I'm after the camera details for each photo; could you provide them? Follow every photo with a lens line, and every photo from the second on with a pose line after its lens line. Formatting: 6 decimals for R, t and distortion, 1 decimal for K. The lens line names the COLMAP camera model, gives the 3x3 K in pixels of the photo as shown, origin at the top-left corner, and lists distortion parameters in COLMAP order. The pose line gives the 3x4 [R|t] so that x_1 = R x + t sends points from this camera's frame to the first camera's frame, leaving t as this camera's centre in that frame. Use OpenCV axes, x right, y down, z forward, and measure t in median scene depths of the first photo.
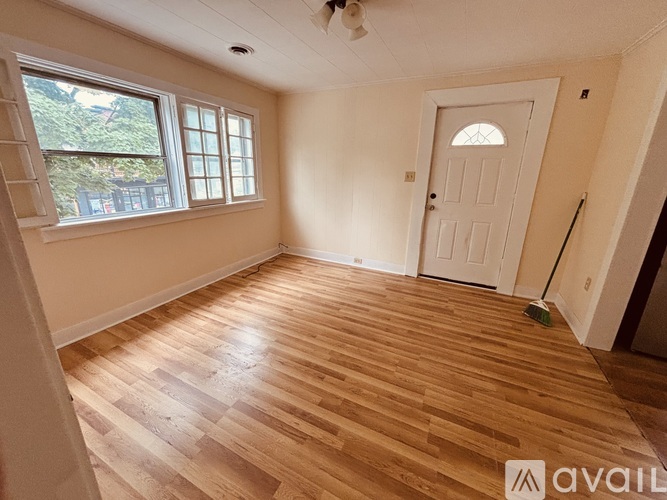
lens RADIAL K [[267.9, 0, 330.6], [0, 267.9, 247.9], [0, 0, 1]] dist [0.016678, 0.000004]
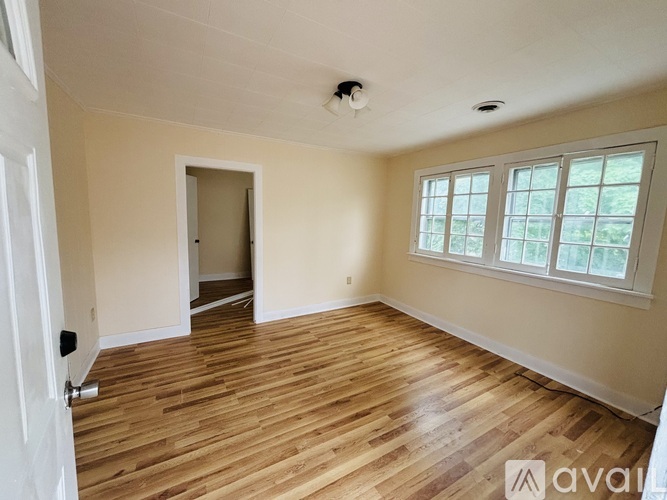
lens RADIAL K [[267.9, 0, 330.8], [0, 267.9, 248.1], [0, 0, 1]] dist [0.016678, 0.000004]
pose [[-0.558051, 0.059241, -0.827689, 0.728629], [-0.273166, 0.928738, 0.250650, -0.338920], [0.783555, 0.365972, -0.502101, 1.143565]]
